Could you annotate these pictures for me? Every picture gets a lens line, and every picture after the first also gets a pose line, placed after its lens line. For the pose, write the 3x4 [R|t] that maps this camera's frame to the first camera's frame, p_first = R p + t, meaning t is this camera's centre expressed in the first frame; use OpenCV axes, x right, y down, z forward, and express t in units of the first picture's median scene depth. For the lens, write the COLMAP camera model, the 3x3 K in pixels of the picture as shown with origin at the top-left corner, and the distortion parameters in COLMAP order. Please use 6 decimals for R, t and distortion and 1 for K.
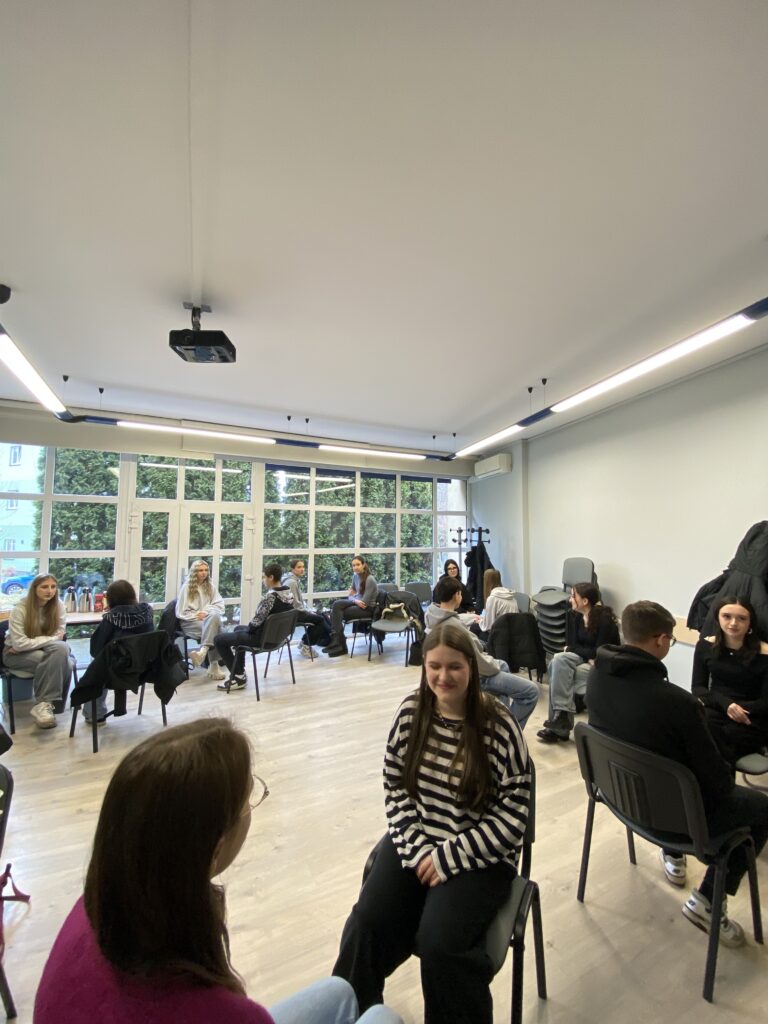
lens RADIAL K [[411.3, 0, 391.5], [0, 411.3, 505.8], [0, 0, 1]] dist [0.003850, -0.012369]
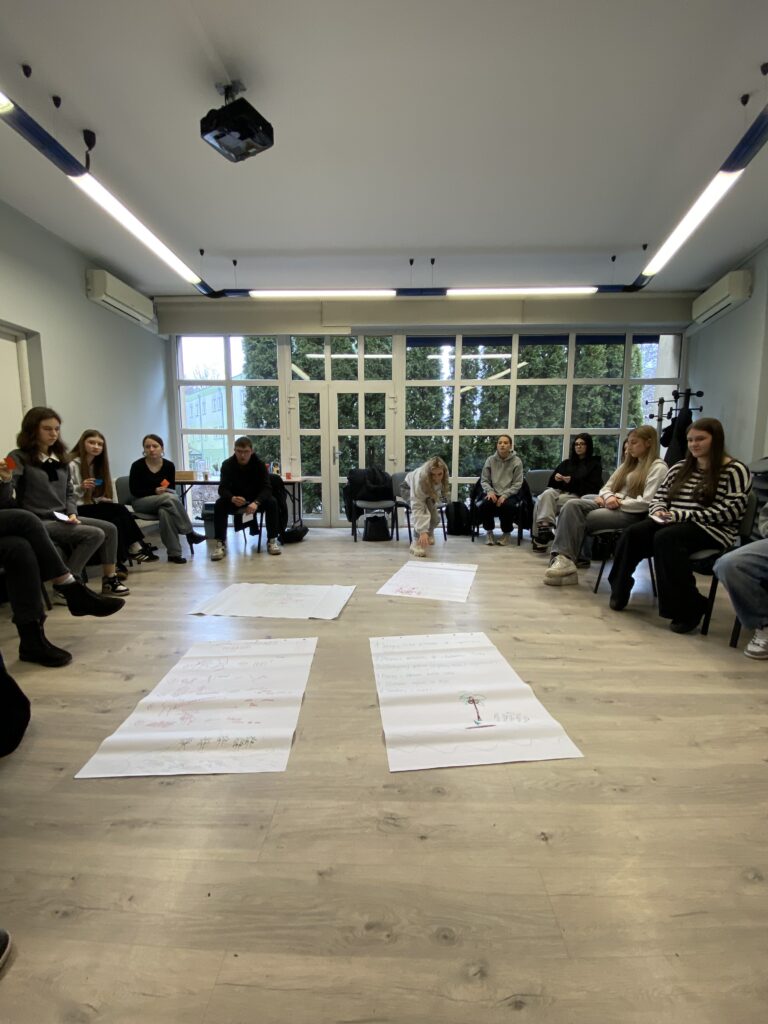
lens RADIAL K [[411.3, 0, 384.5], [0, 411.3, 513.4], [0, 0, 1]] dist [0.003850, -0.012369]
pose [[0.871072, 0.057121, -0.487823, 0.128514], [0.042378, 0.980769, 0.190513, 0.115567], [0.489324, -0.186624, 0.851900, 0.110101]]
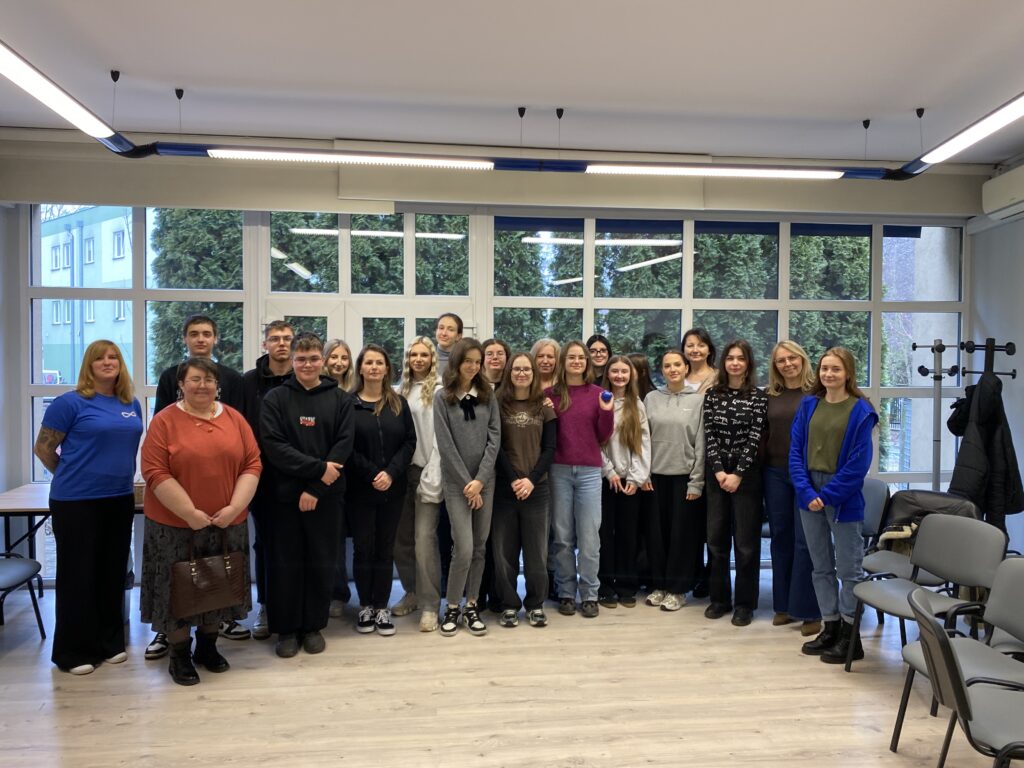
lens RADIAL K [[780.2, 0, 506.7], [0, 780.2, 382.3], [0, 0, 1]] dist [0.025830, -0.039899]
pose [[0.933766, 0.011745, -0.357692, 0.049182], [0.025409, 0.994764, 0.098993, 0.005697], [0.356981, -0.101525, 0.928578, 0.104948]]
